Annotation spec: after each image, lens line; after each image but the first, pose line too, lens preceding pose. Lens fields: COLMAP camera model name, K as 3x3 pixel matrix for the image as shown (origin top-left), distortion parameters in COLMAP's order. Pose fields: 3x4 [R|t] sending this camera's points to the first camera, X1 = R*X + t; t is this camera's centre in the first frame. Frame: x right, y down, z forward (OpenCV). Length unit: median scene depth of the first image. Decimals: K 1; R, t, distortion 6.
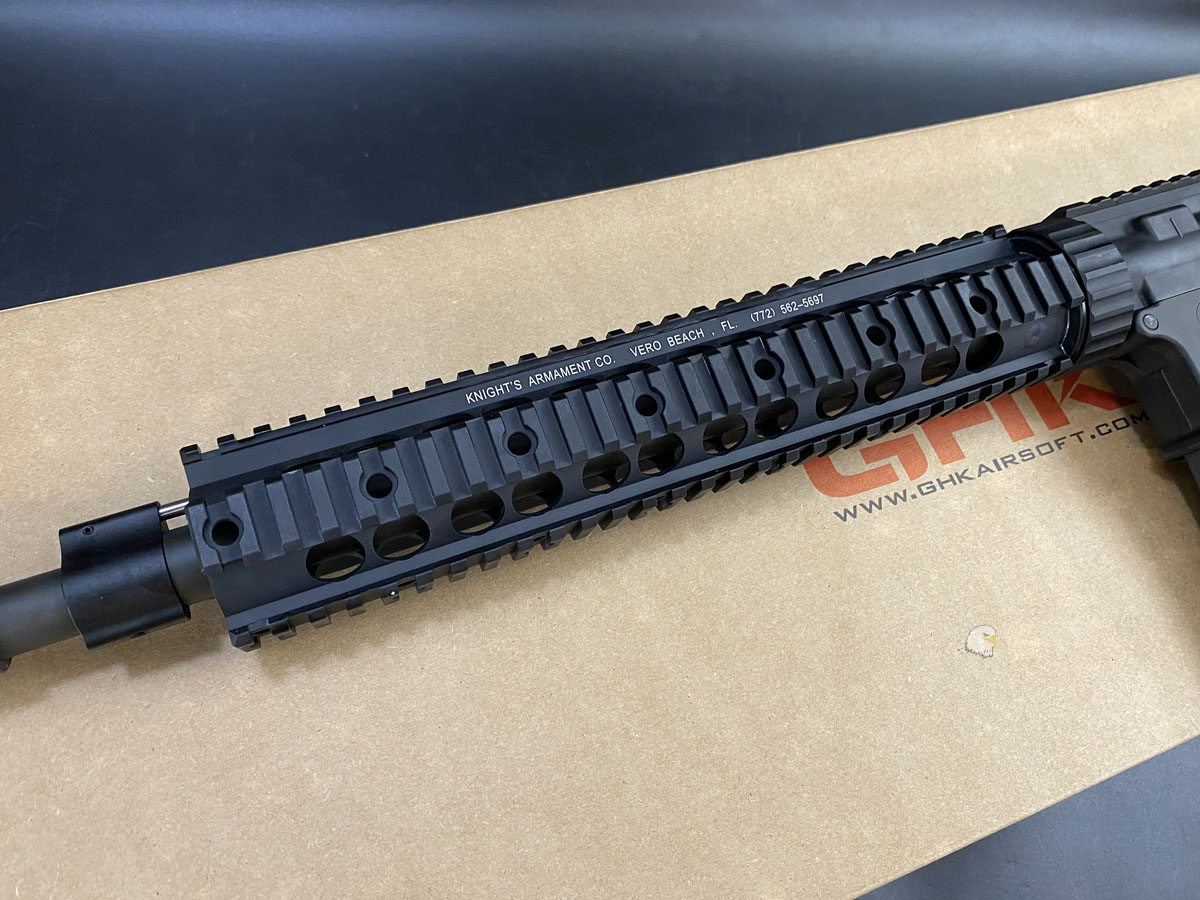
lens RADIAL K [[900.1, 0, 599.1], [0, 900.1, 459.2], [0, 0, 1]] dist [-0.000280, -0.006082]
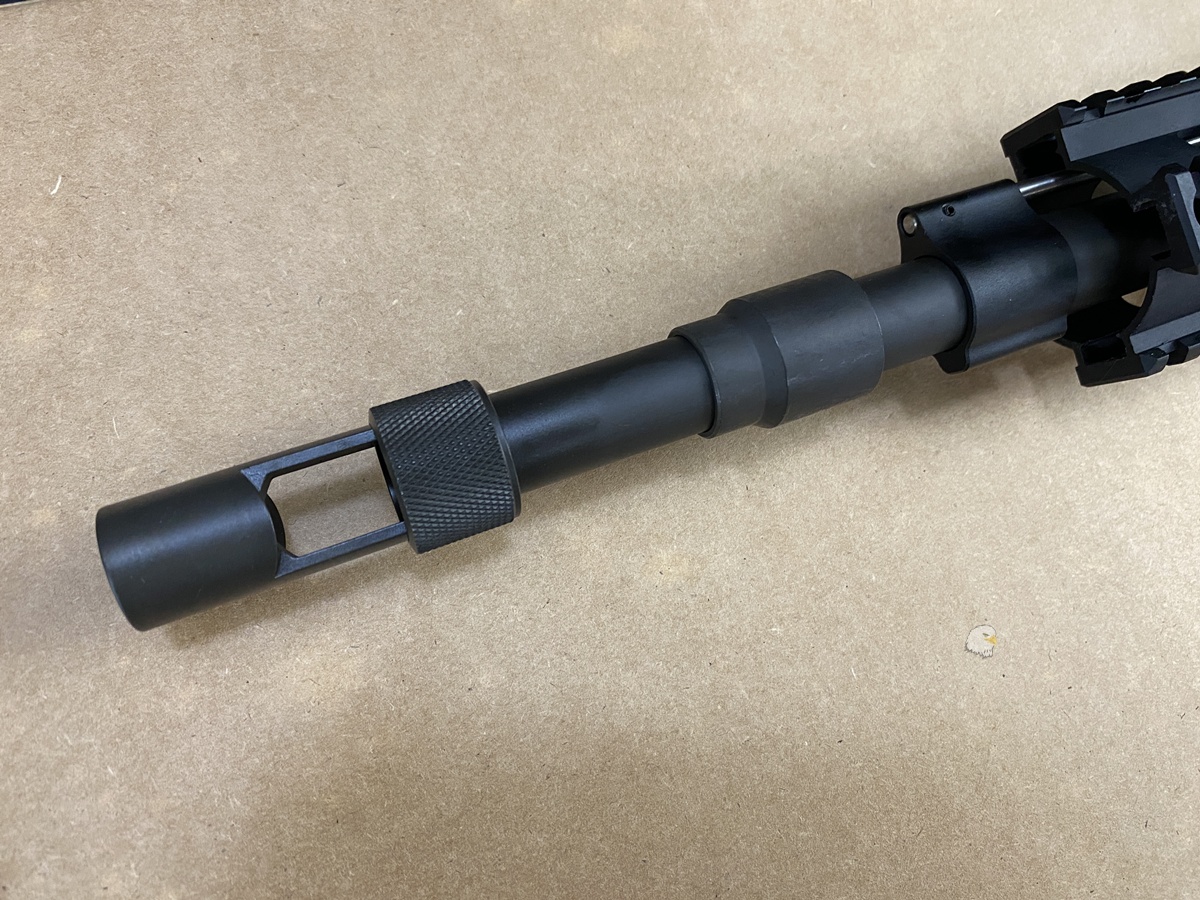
lens RADIAL K [[900.1, 0, 599.7], [0, 900.1, 441.9], [0, 0, 1]] dist [-0.000280, -0.006082]
pose [[0.996896, 0.031473, 0.072167, -0.863668], [-0.044598, 0.981120, 0.188186, 0.133581], [-0.064882, -0.190821, 0.979478, 0.258050]]
